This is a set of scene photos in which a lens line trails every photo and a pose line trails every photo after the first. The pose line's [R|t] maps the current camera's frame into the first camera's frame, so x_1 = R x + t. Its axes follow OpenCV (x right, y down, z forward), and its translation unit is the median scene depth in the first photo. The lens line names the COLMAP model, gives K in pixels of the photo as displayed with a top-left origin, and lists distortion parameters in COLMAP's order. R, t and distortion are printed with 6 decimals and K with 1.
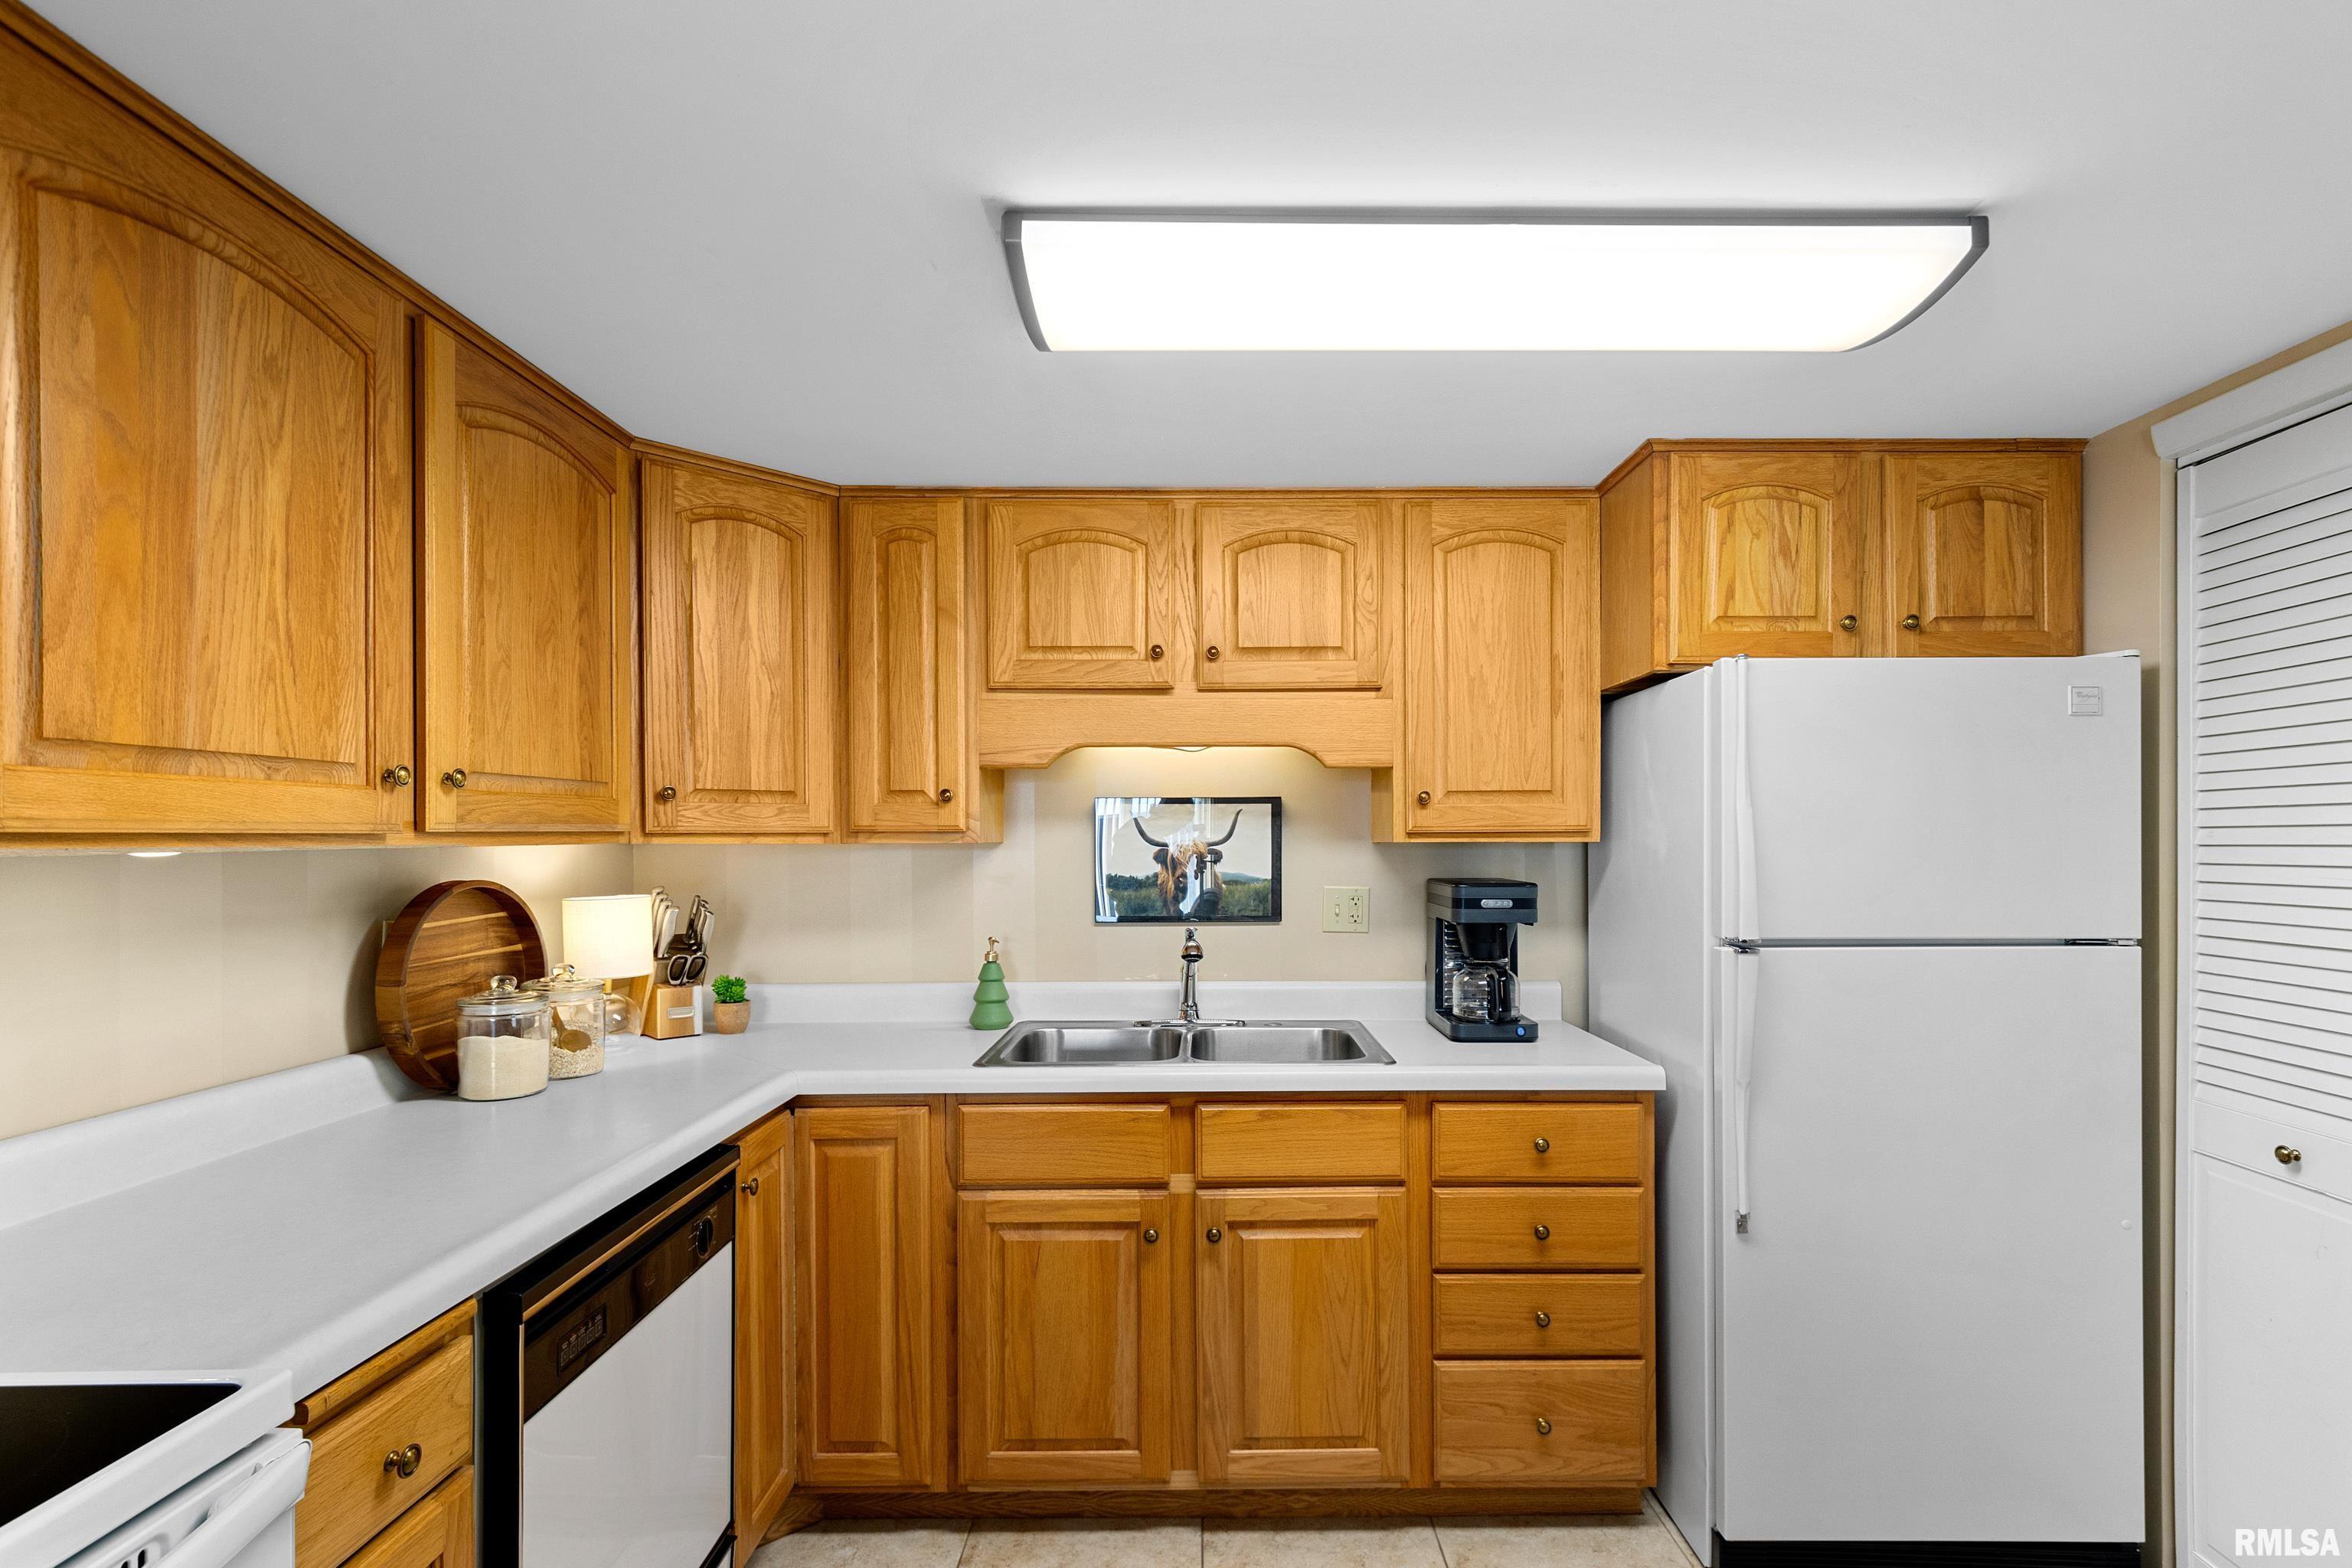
lens RADIAL K [[1107.5, 0, 1206.5], [0, 1107.5, 846.8], [0, 0, 1]] dist [0.007078, -0.003549]
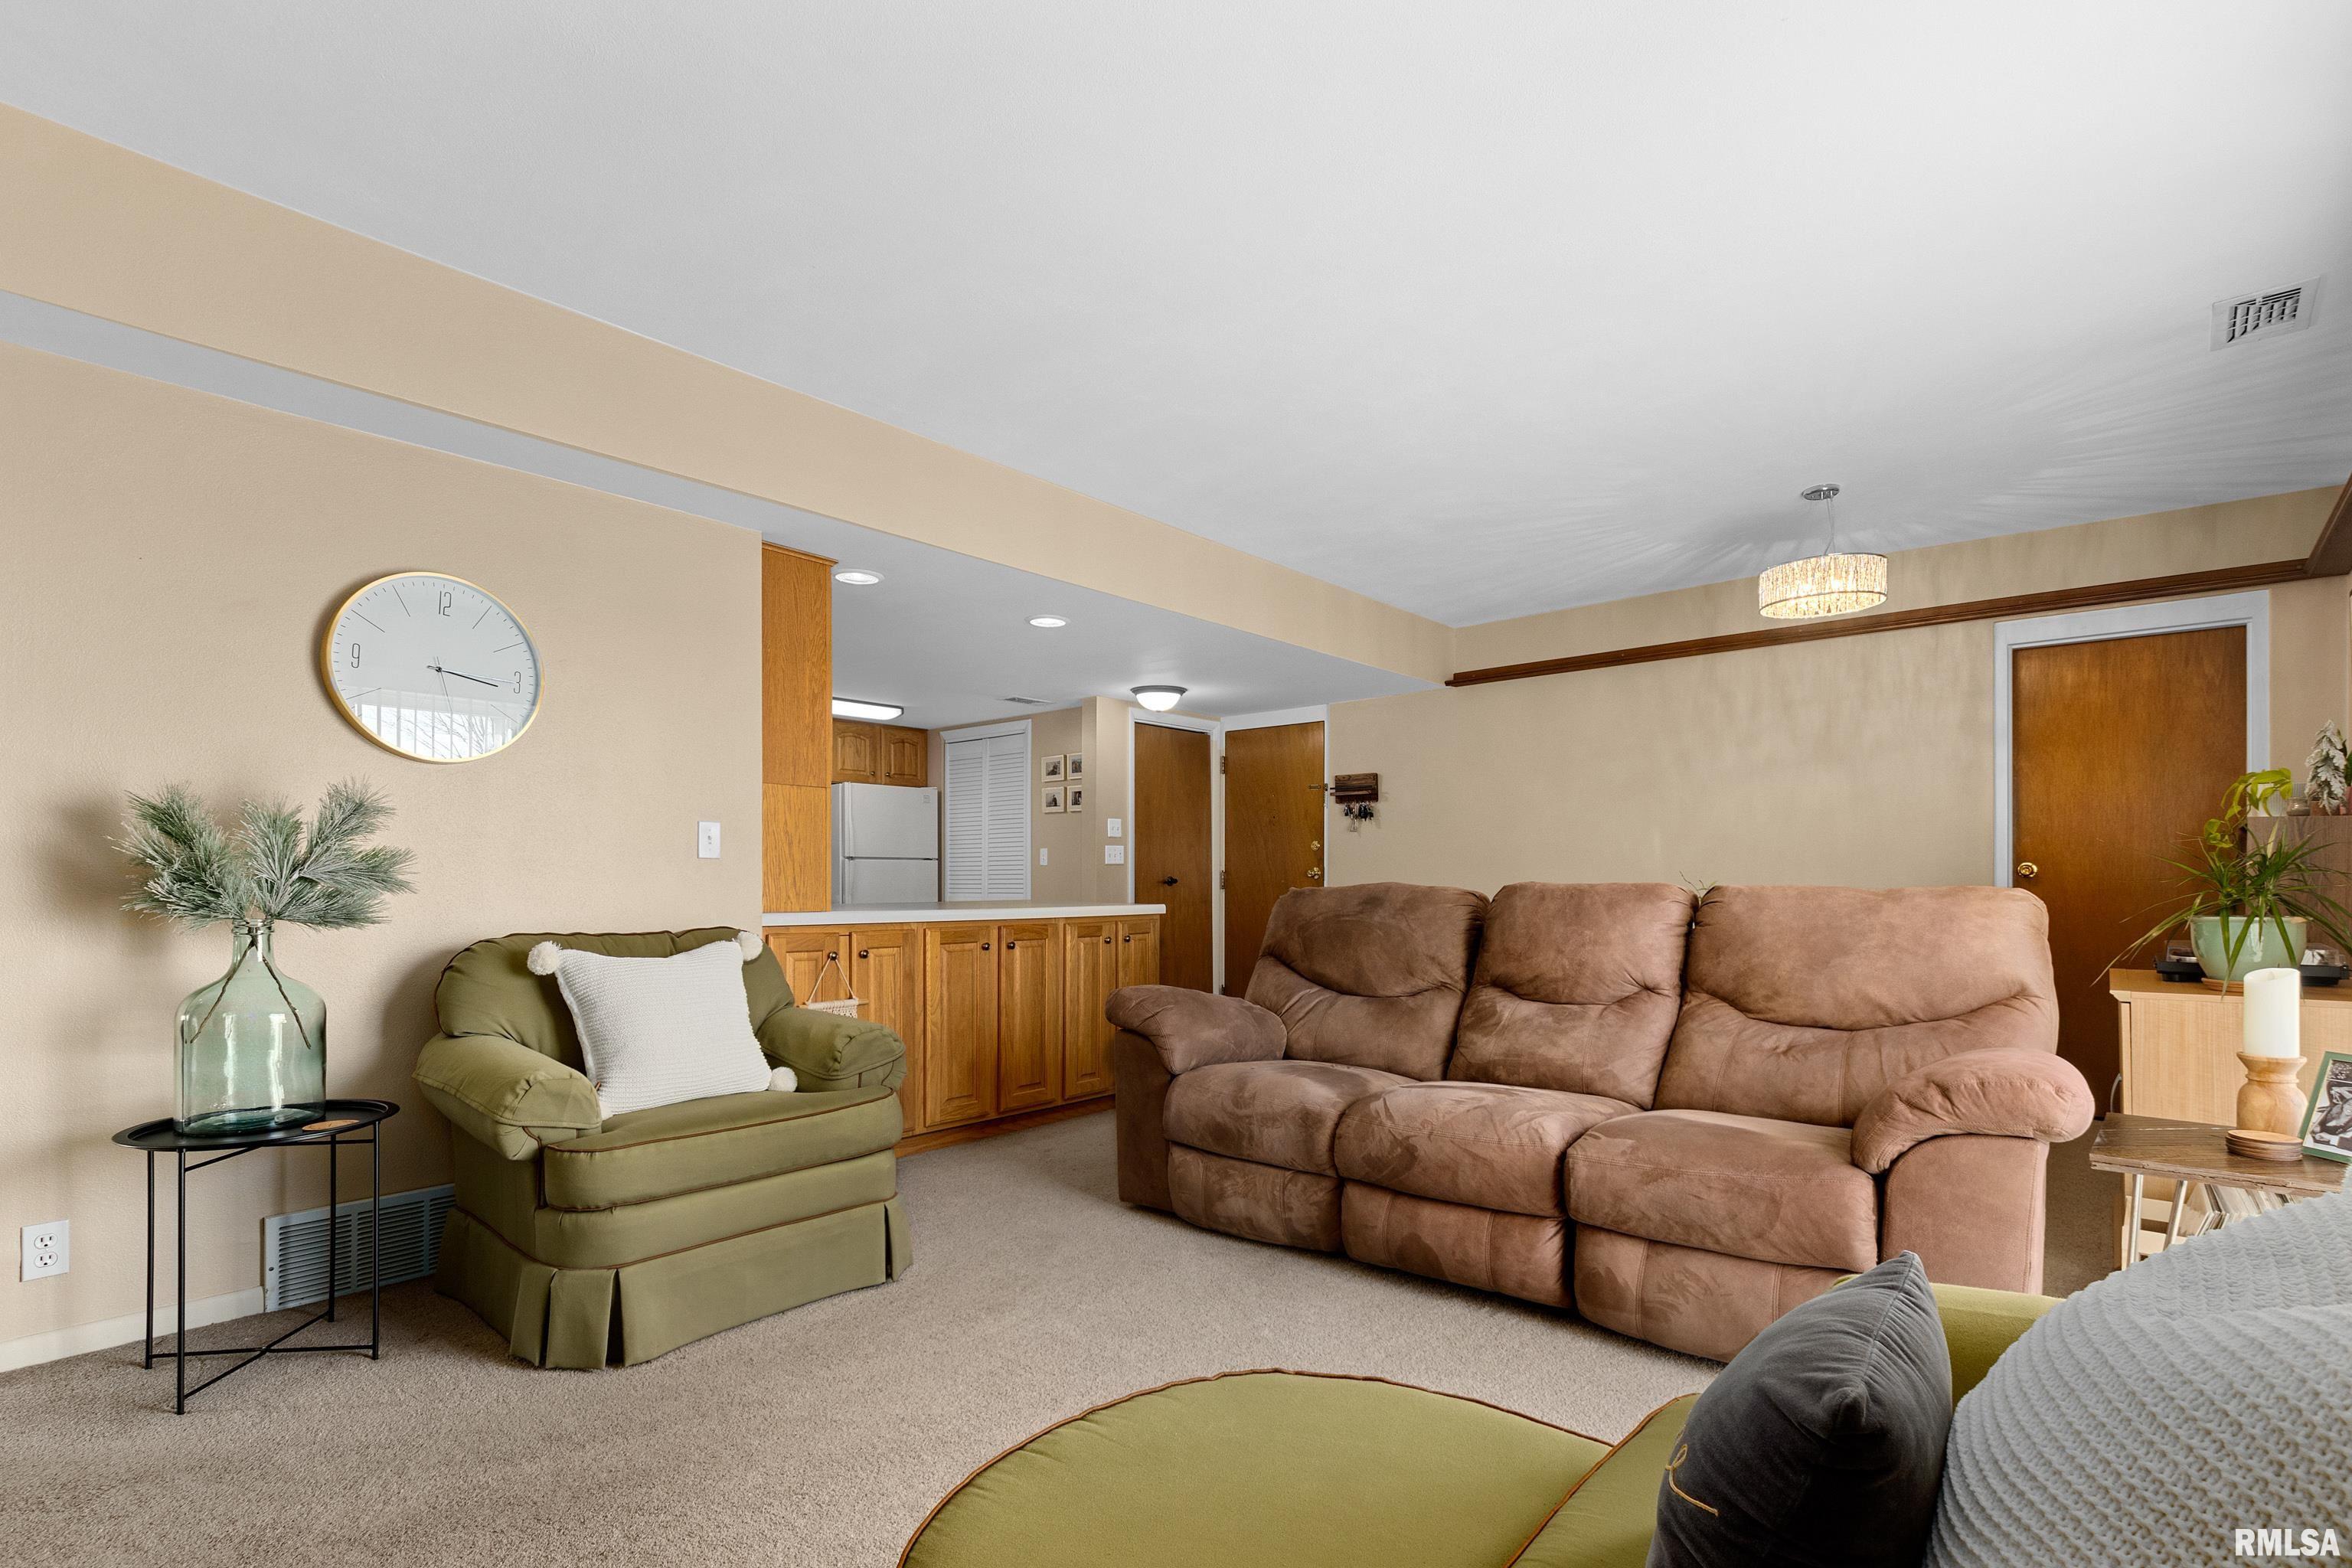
lens RADIAL K [[1107.5, 0, 1187.2], [0, 1107.5, 916.1], [0, 0, 1]] dist [0.007078, -0.003549]
pose [[0.659762, -0.021333, 0.751172, -1.481436], [0.001150, 0.999624, 0.027379, 0.168264], [-0.751474, -0.017200, 0.659538, -2.178311]]
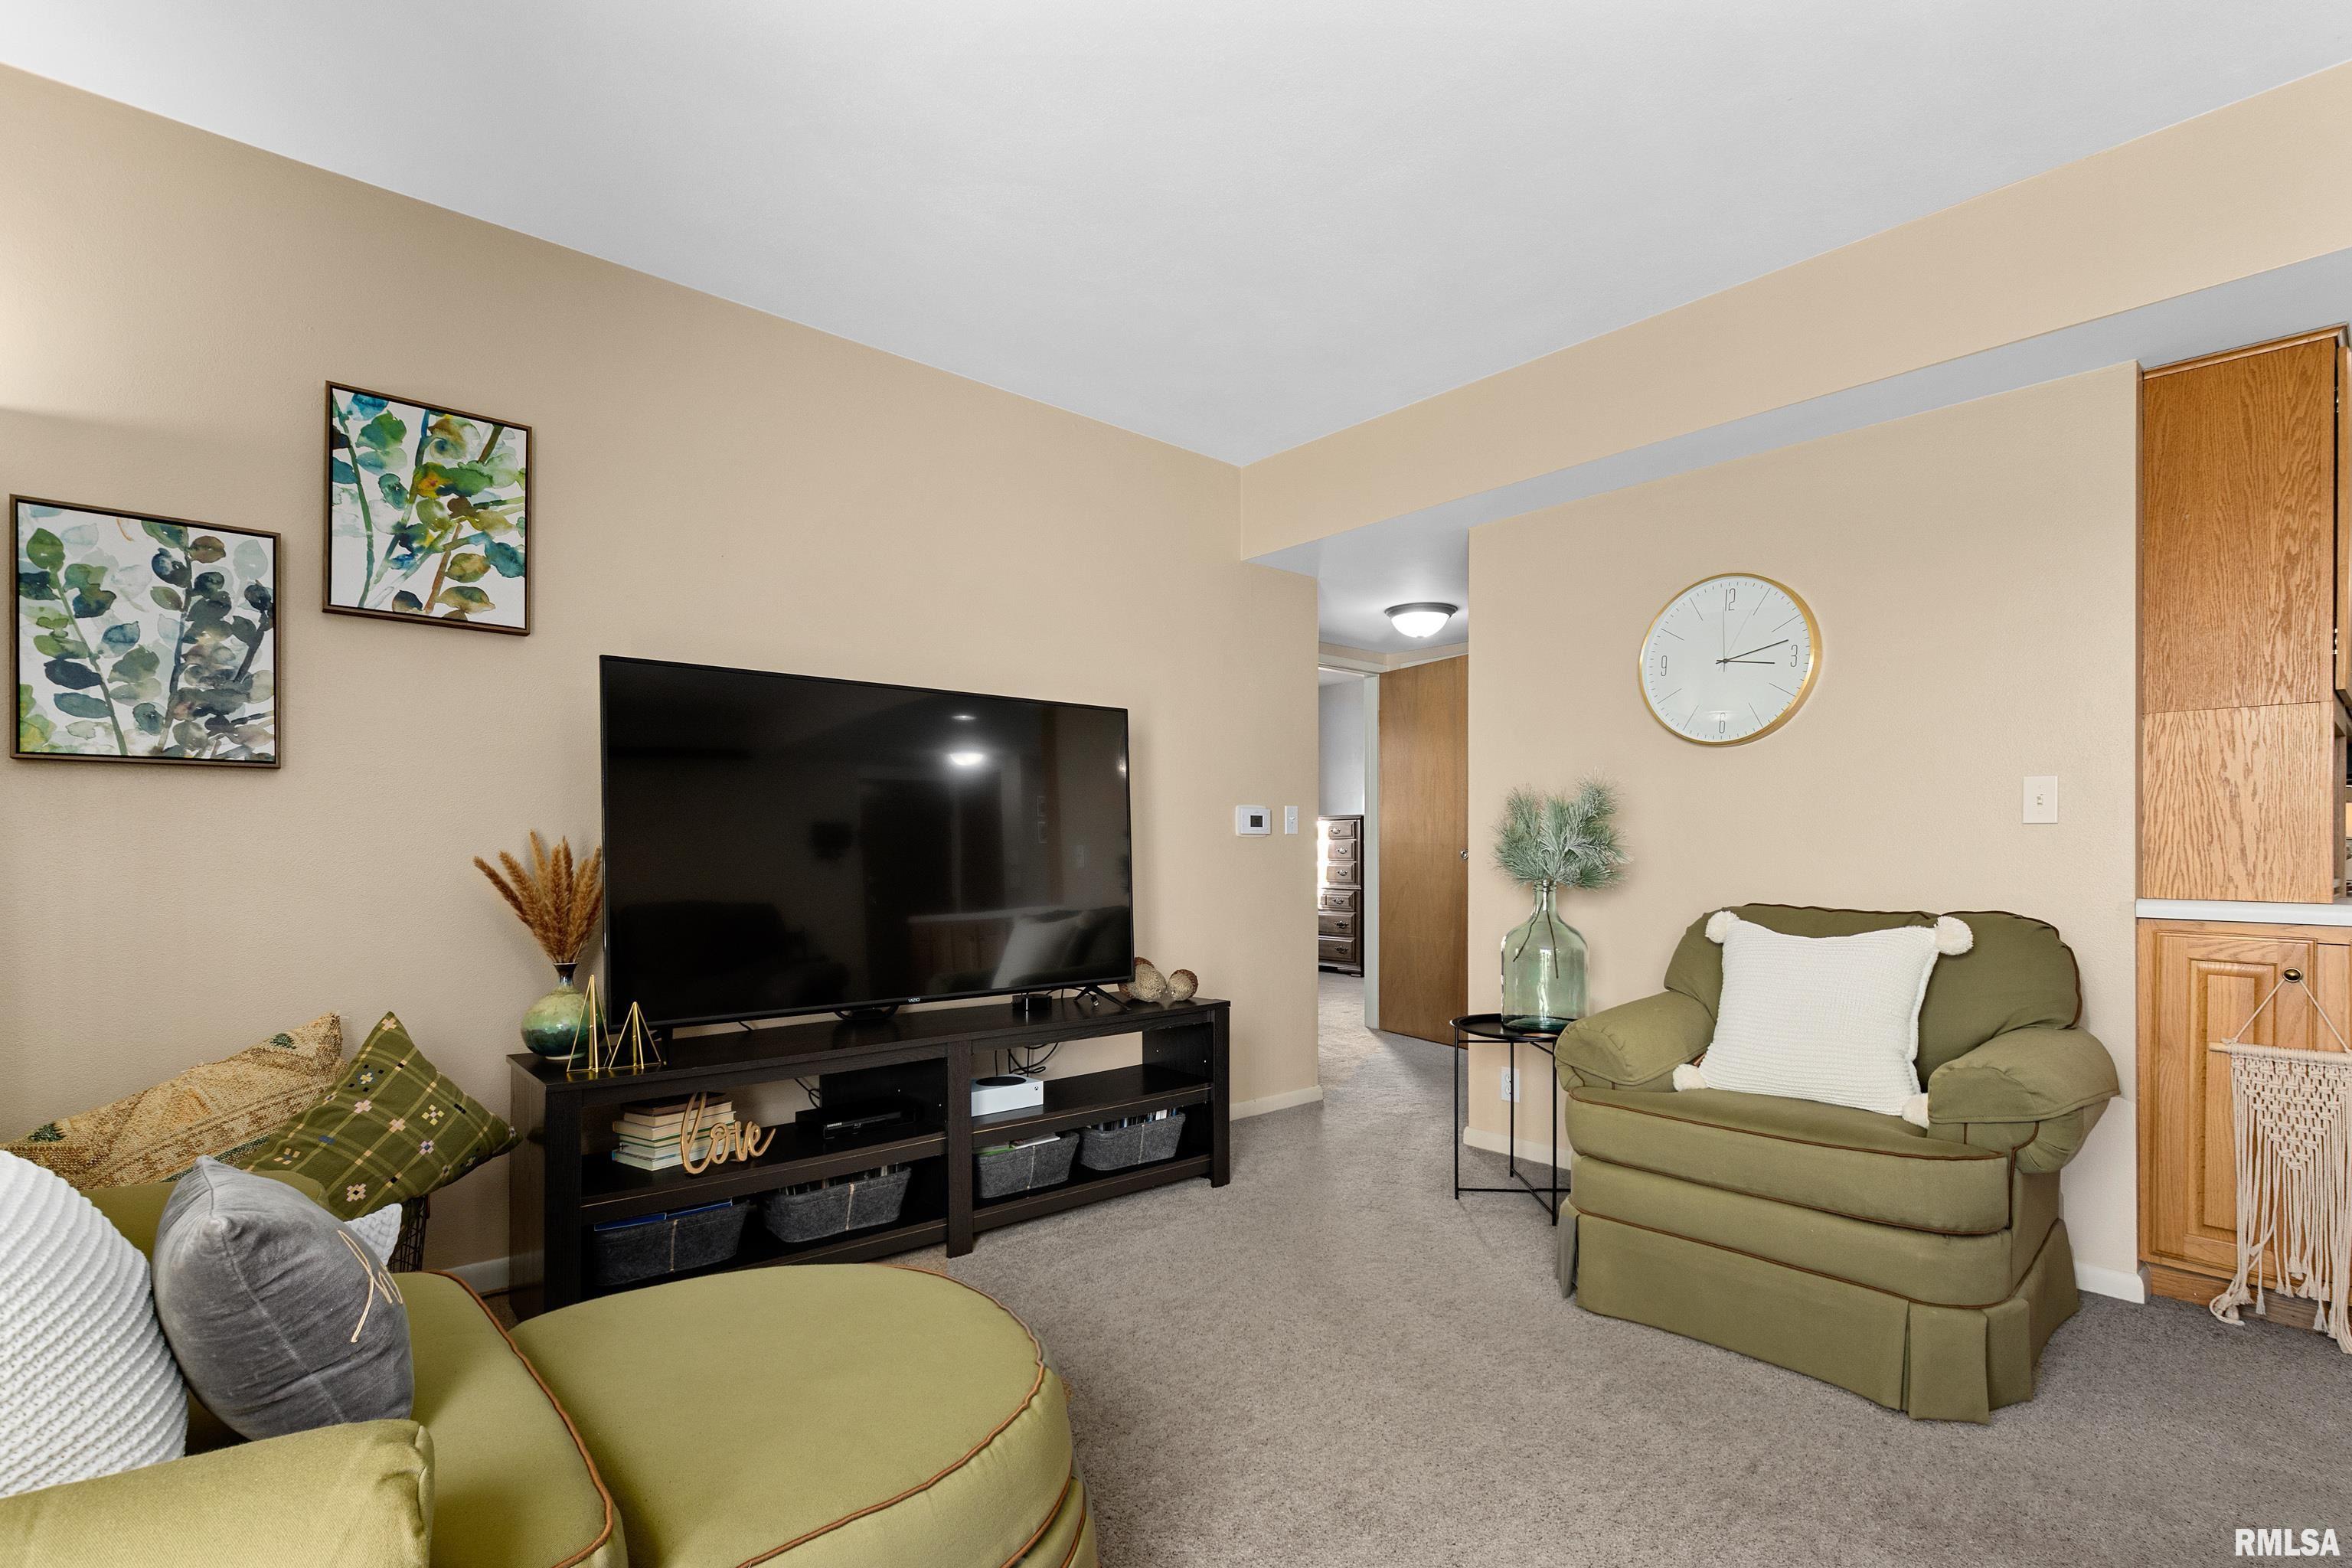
lens RADIAL K [[1107.5, 0, 1222.2], [0, 1107.5, 847.0], [0, 0, 1]] dist [0.007078, -0.003549]
pose [[0.669133, -0.002196, -0.743139, -0.452818], [-0.004853, 0.999961, -0.007324, 0.167840], [0.743127, 0.008507, 0.669097, -2.115822]]
